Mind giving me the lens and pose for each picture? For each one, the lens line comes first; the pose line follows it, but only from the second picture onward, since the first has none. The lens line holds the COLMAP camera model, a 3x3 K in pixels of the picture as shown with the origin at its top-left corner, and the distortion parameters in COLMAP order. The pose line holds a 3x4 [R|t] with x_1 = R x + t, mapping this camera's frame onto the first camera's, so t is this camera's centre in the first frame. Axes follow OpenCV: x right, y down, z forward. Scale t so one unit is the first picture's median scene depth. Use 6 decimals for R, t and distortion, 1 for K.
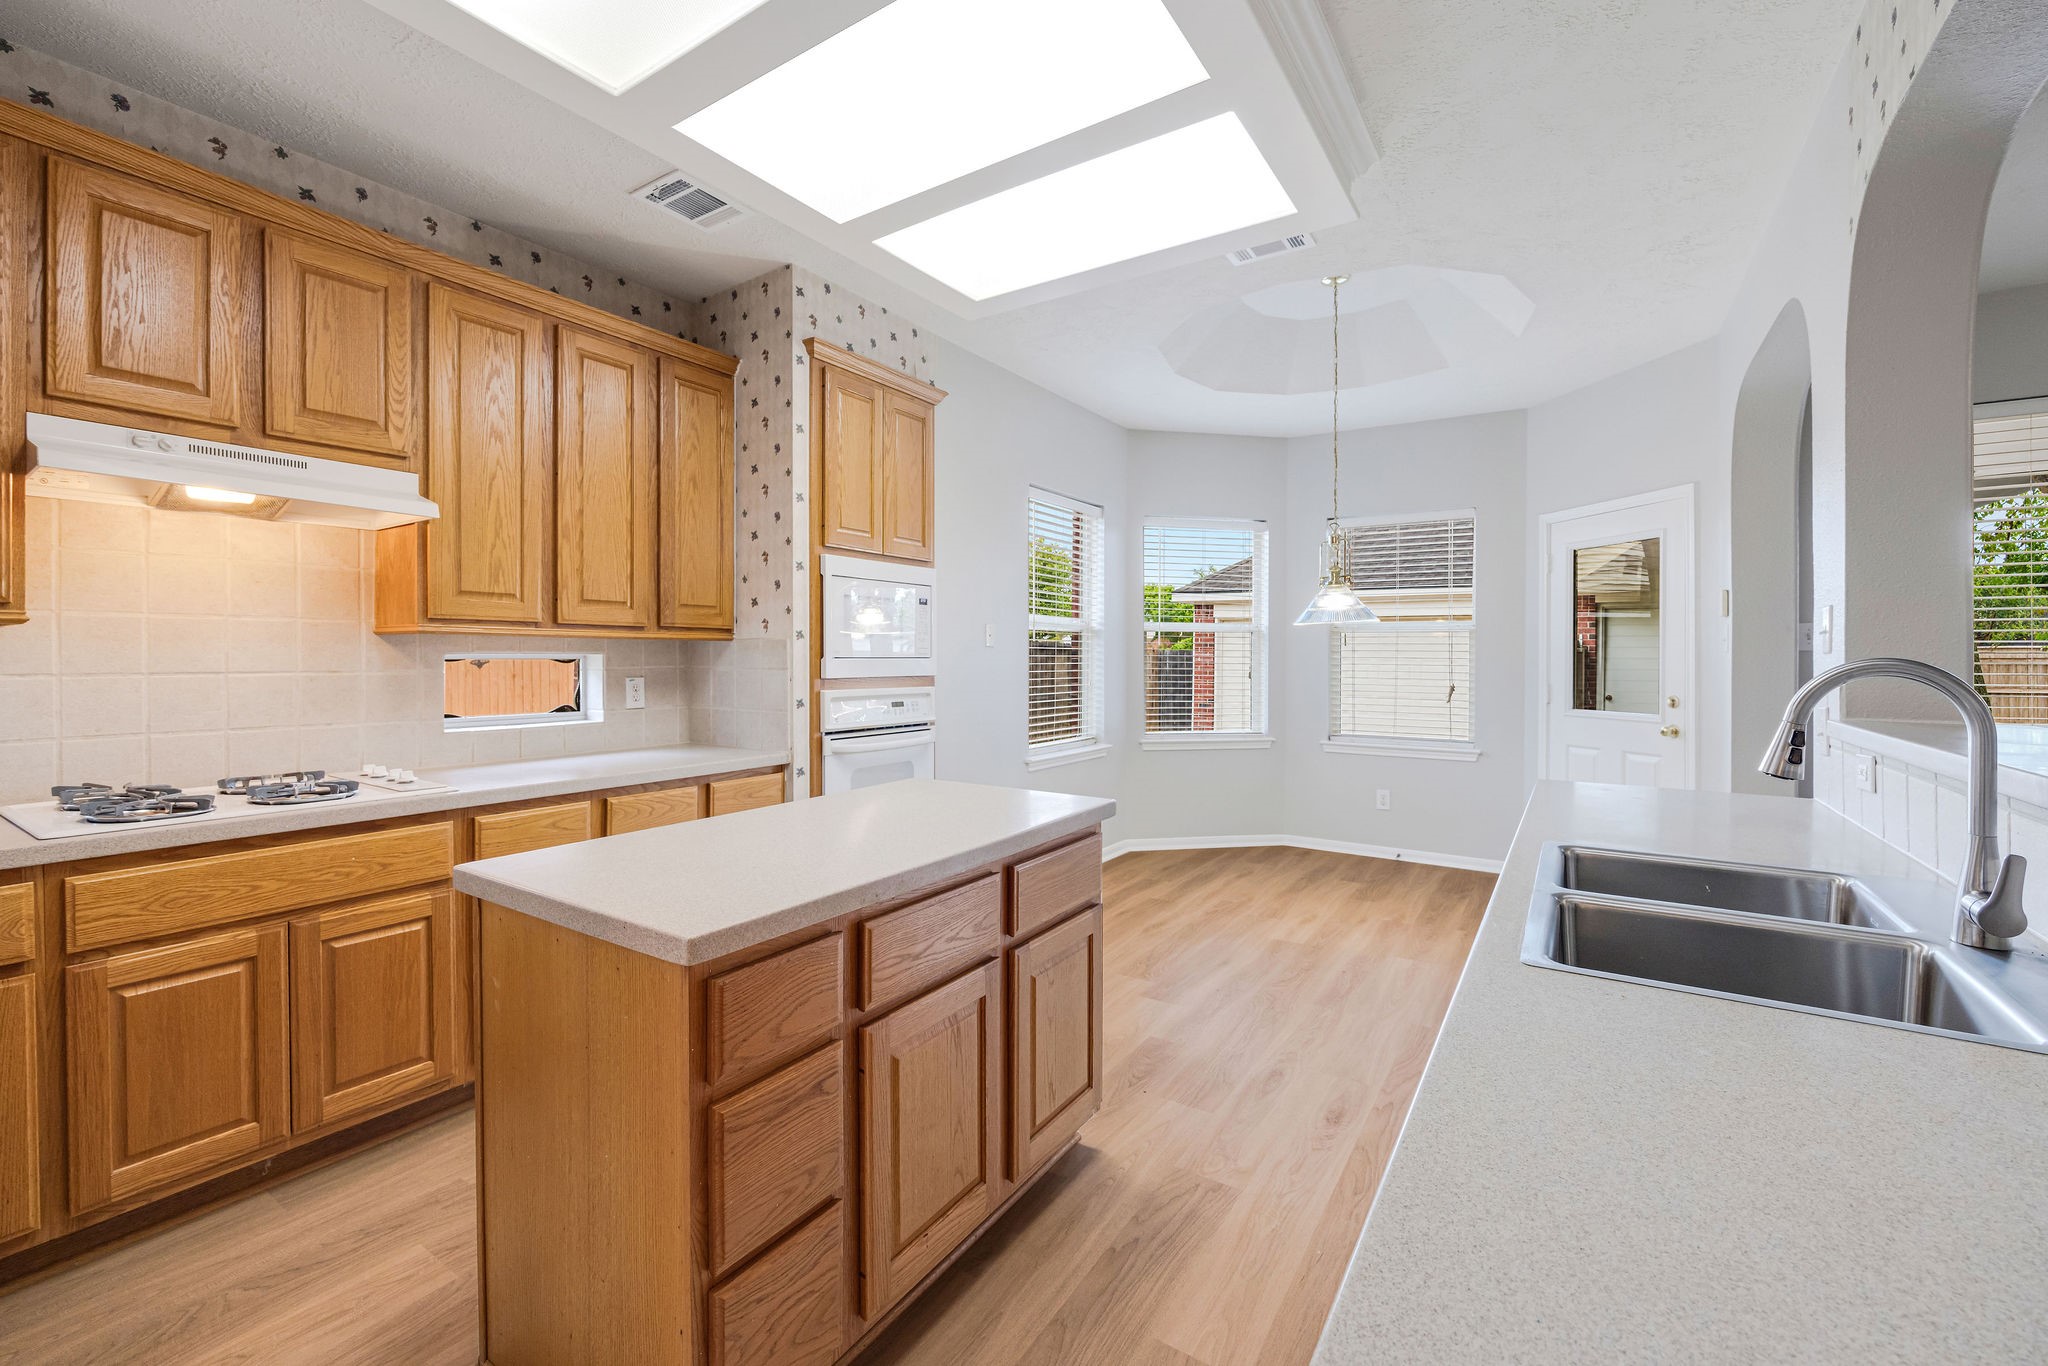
lens RADIAL K [[853.9, 0, 1023.7], [0, 853.9, 664.4], [0, 0, 1]] dist [-0.001745, -0.000220]
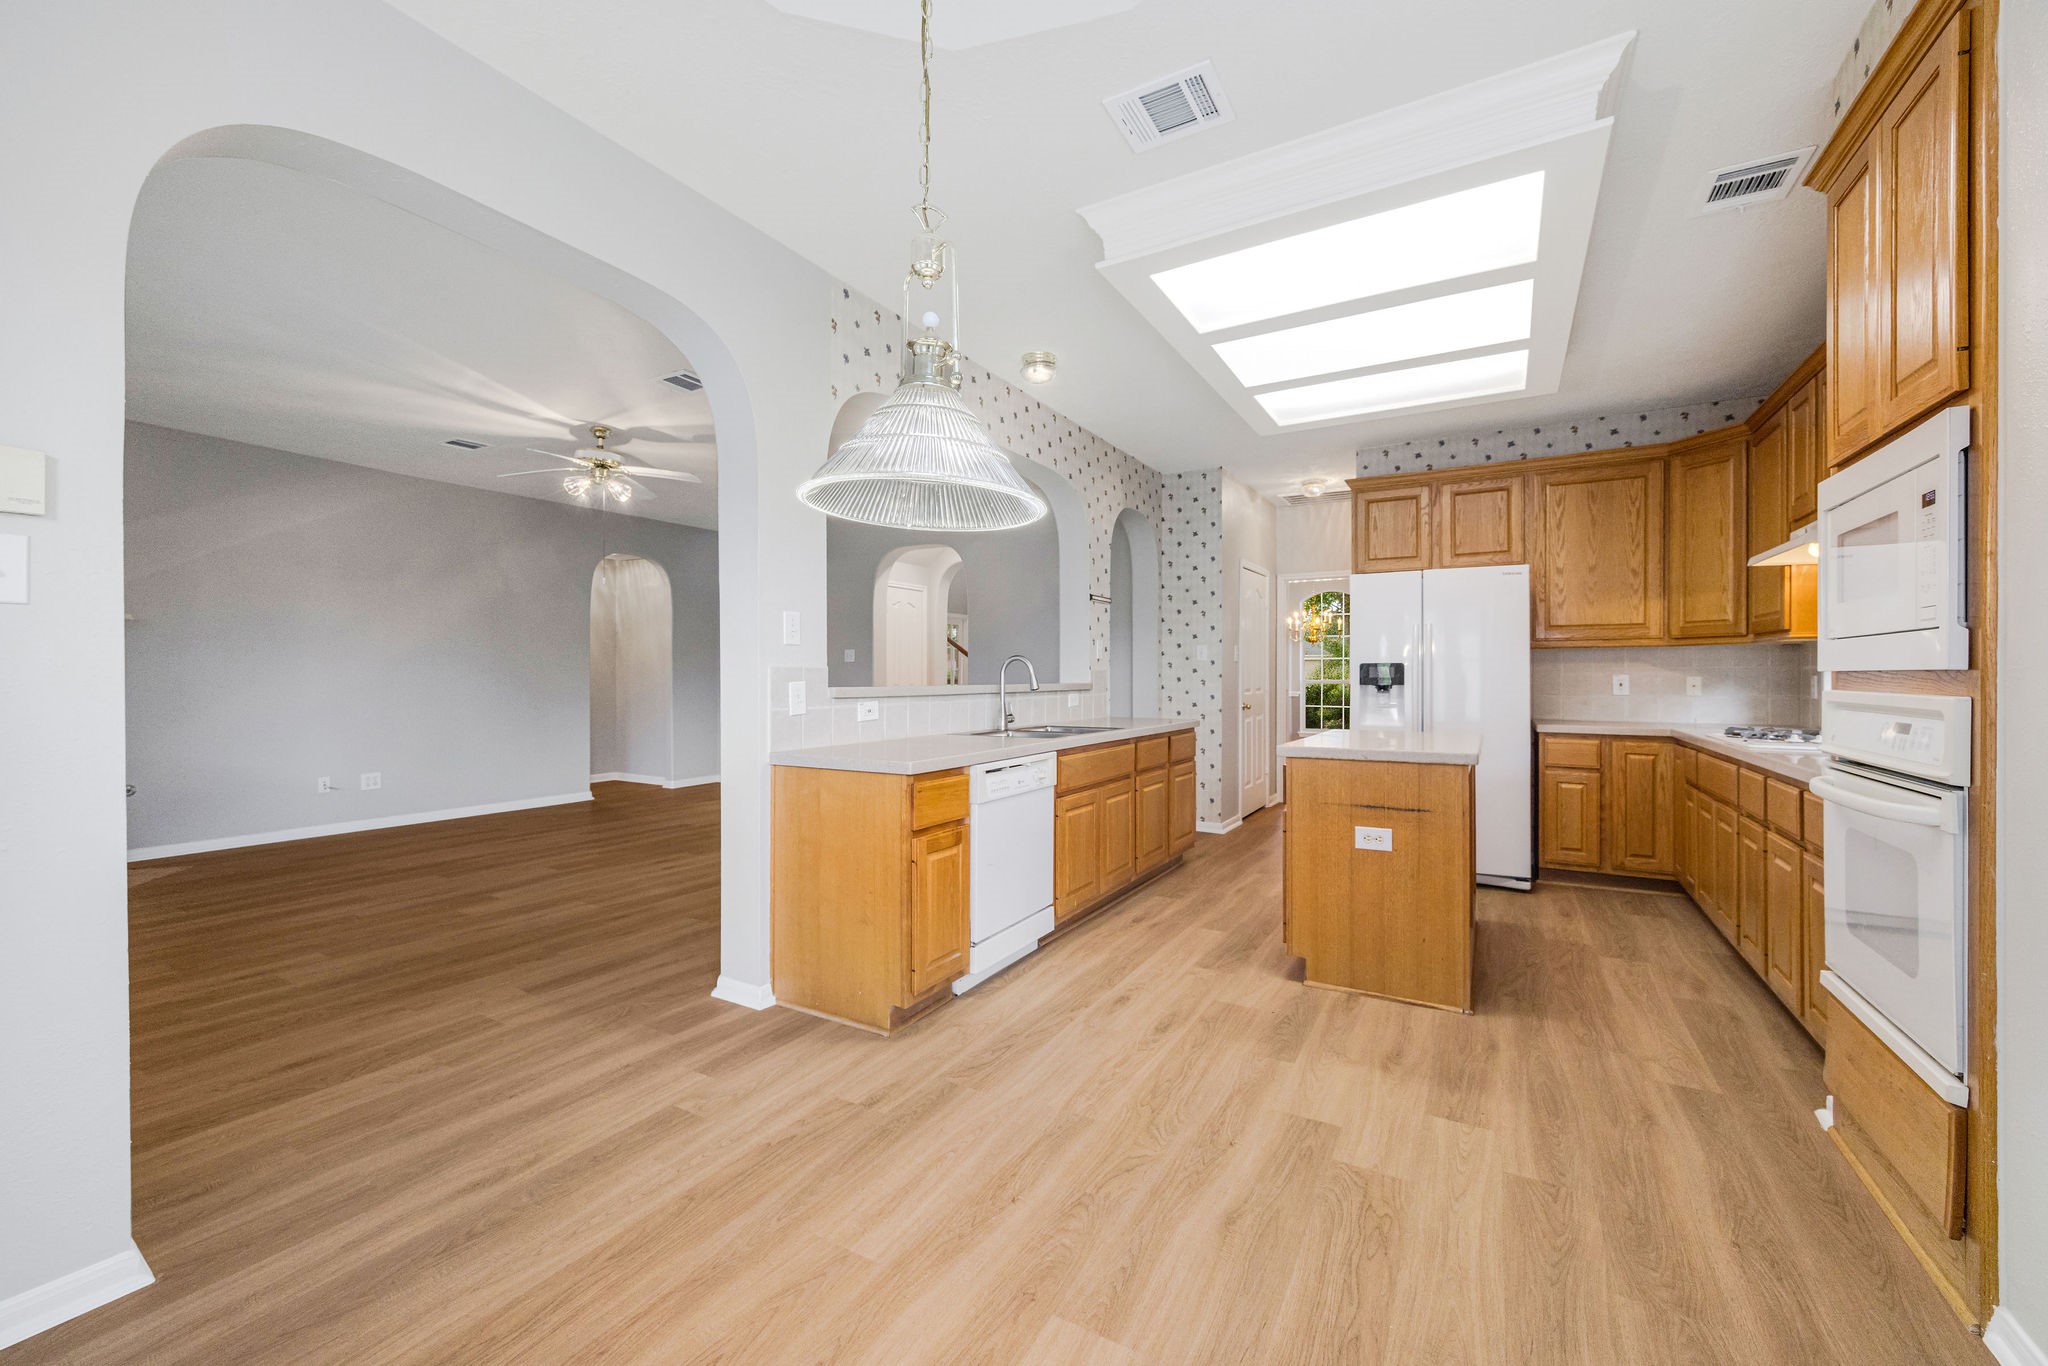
lens RADIAL K [[823.3, 0, 1014.9], [0, 823.3, 671.2], [0, 0, 1]] dist [-0.001351, -0.000176]
pose [[-0.998926, -0.004066, -0.046157, 0.403410], [-0.004199, 0.999987, 0.002784, 0.015777], [0.046145, 0.002975, -0.998930, 1.542156]]
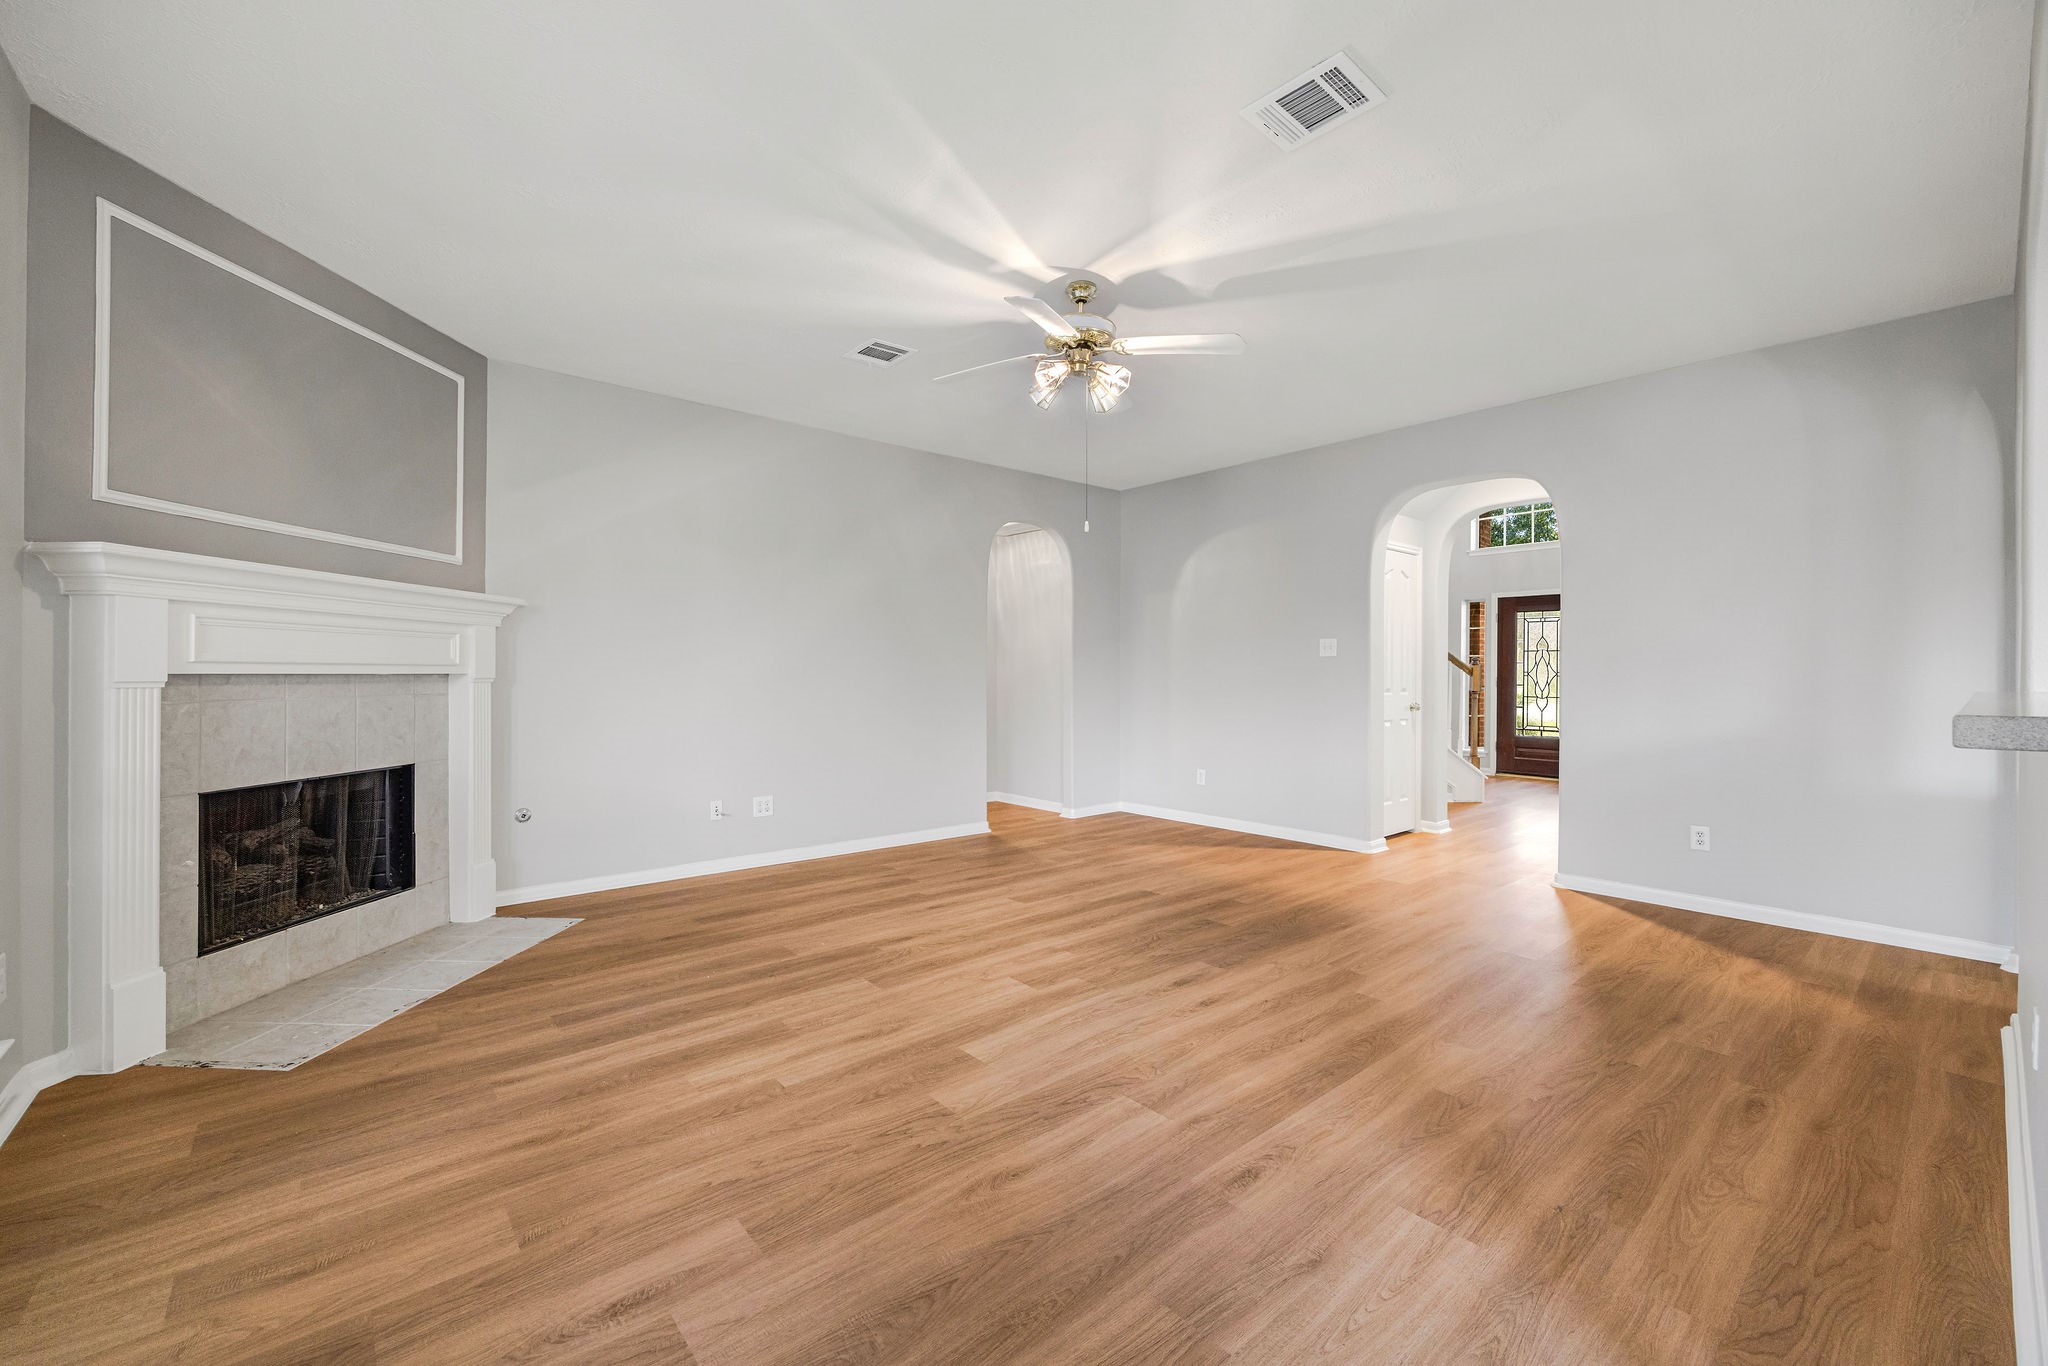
lens RADIAL K [[828.1, 0, 1011.5], [0, 828.1, 676.7], [0, 0, 1]] dist [-0.003276, -0.000236]
pose [[-0.958228, -0.006984, 0.285920, 0.891614], [-0.004059, 0.999933, 0.010822, 0.021721], [-0.285977, 0.009210, -0.958192, 0.950053]]
